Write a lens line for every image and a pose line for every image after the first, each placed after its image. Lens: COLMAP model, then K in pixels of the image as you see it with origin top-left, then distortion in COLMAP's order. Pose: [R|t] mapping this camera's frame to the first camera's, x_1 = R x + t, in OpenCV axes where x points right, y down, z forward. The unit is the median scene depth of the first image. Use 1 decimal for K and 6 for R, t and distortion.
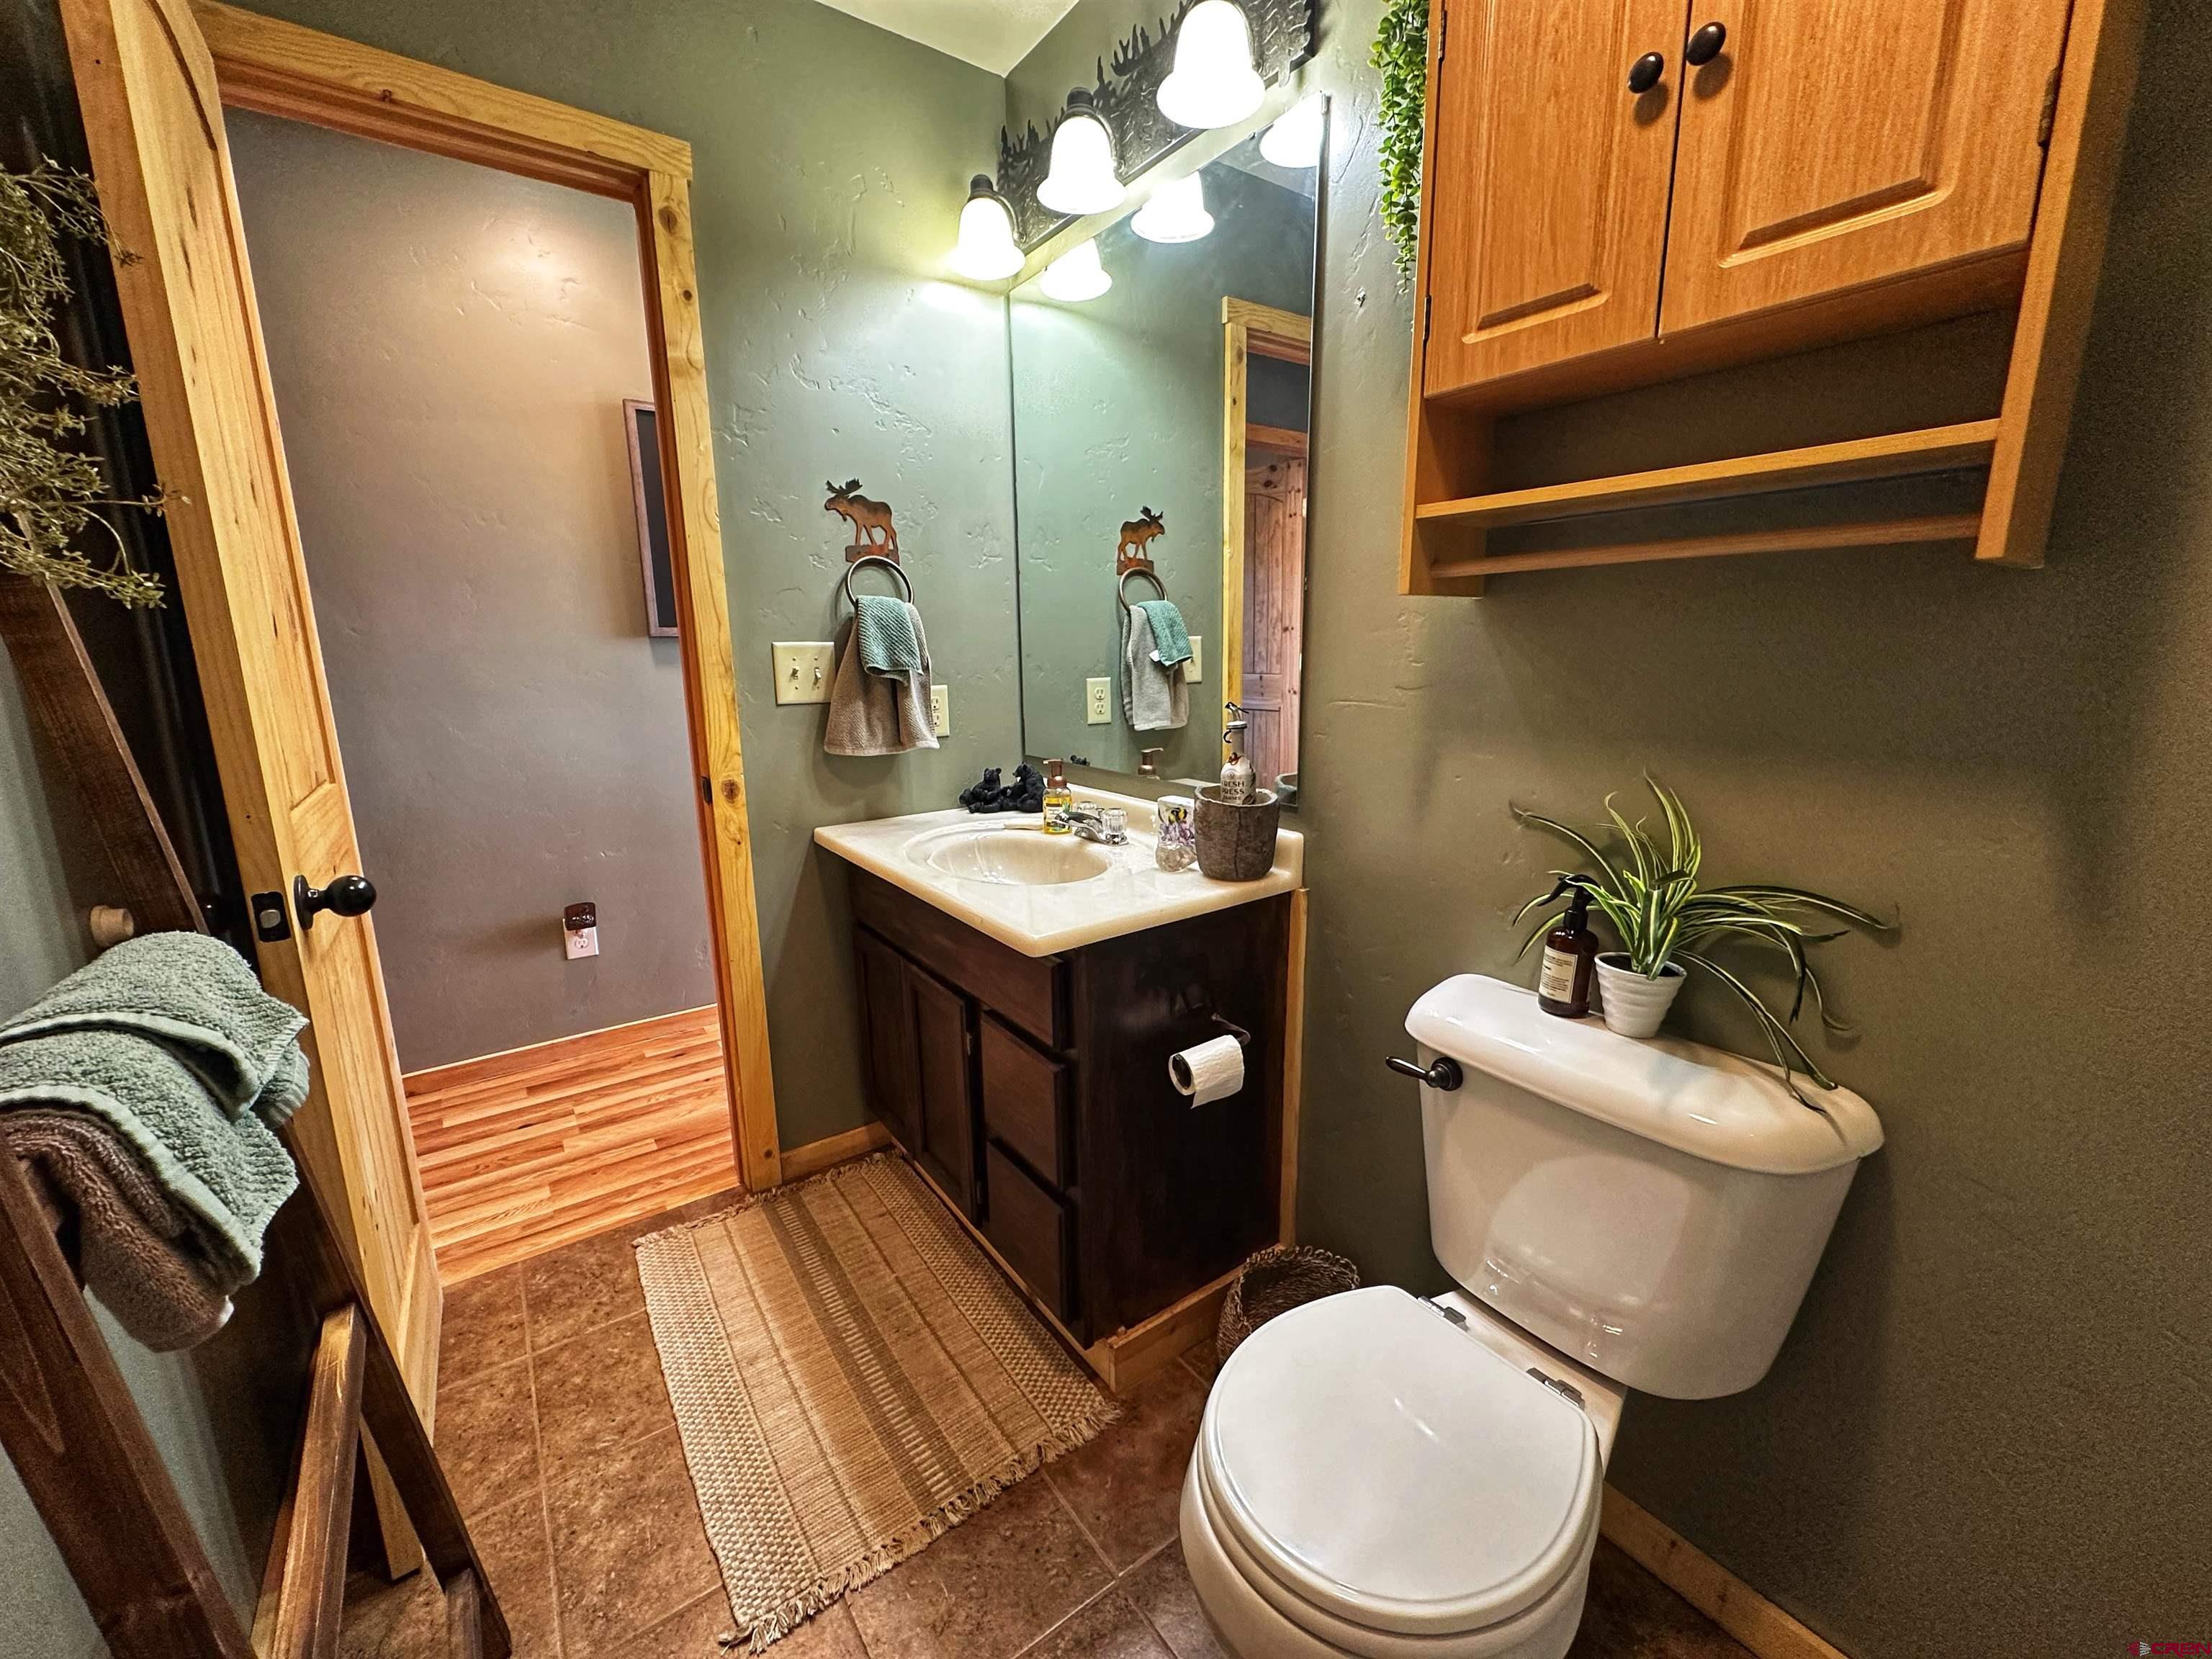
lens RADIAL K [[881.6, 0, 1104.6], [0, 881.6, 827.5], [0, 0, 1]] dist [-0.001519, -0.000130]
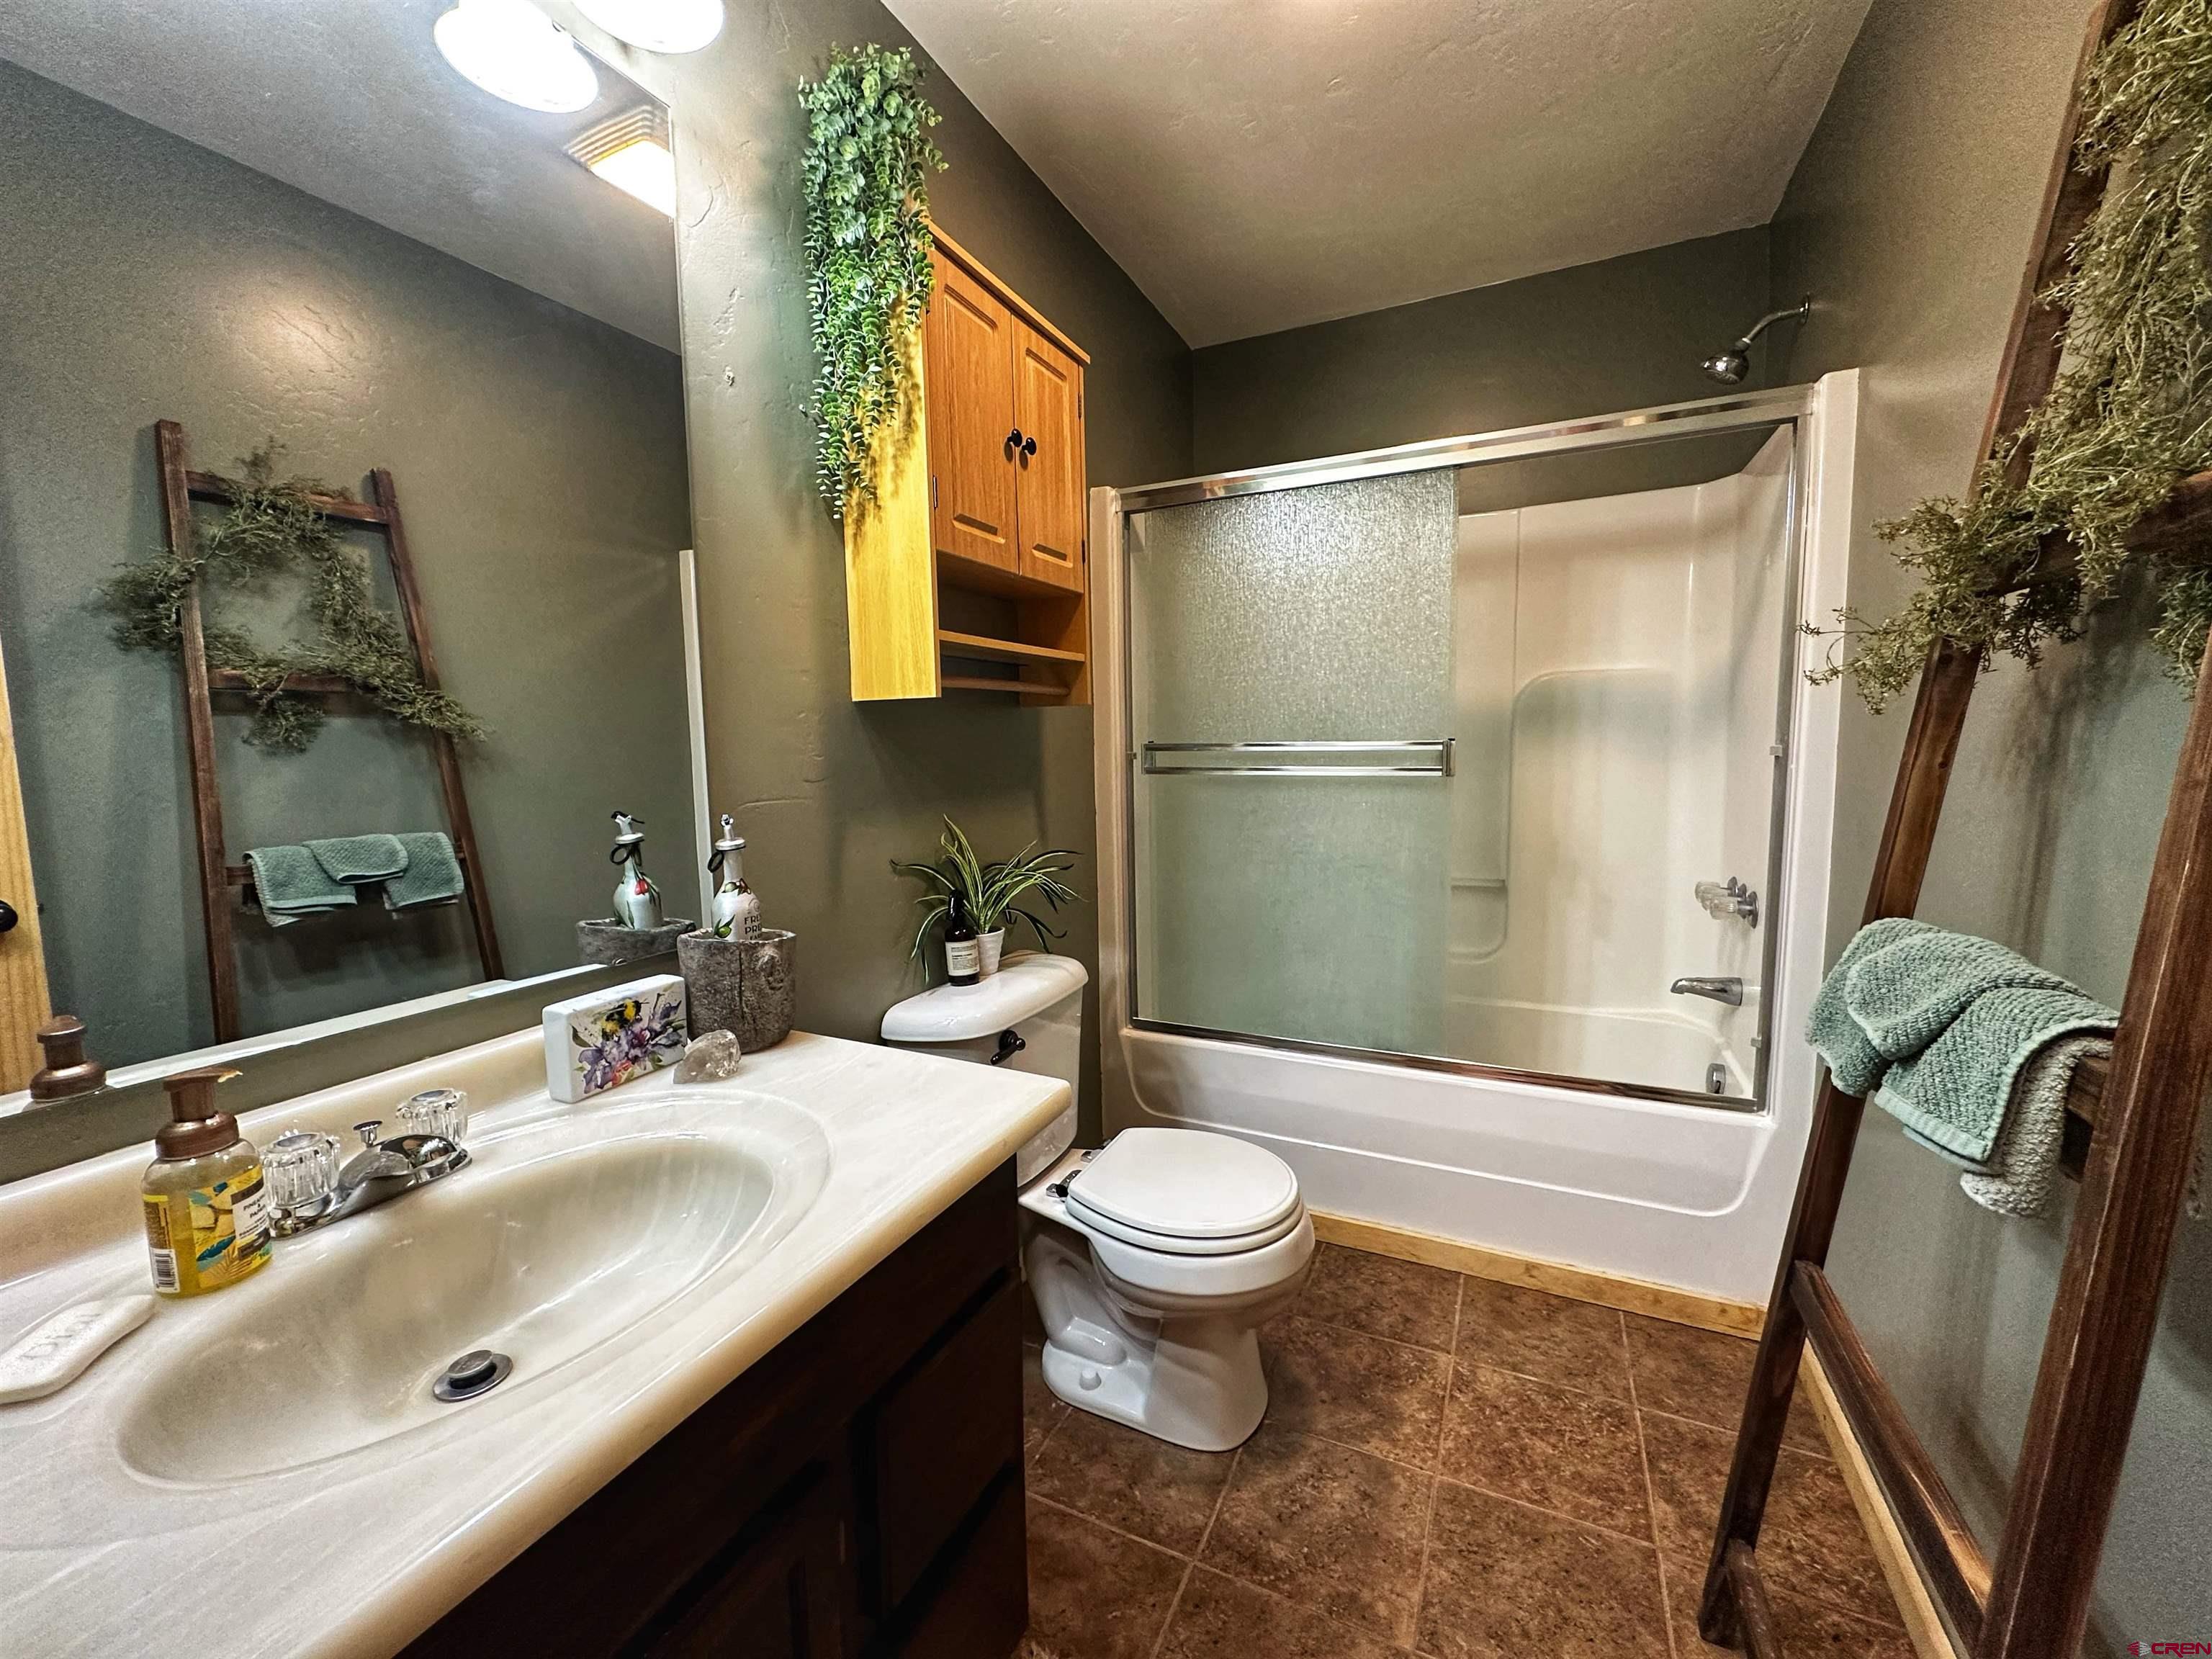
lens RADIAL K [[881.6, 0, 1104.6], [0, 881.6, 827.5], [0, 0, 1]] dist [-0.001519, -0.000130]
pose [[-0.472981, -0.071436, 0.878172, -0.602389], [0.200437, 0.961850, 0.186198, -0.187591], [-0.857971, 0.264086, -0.440618, 0.957985]]
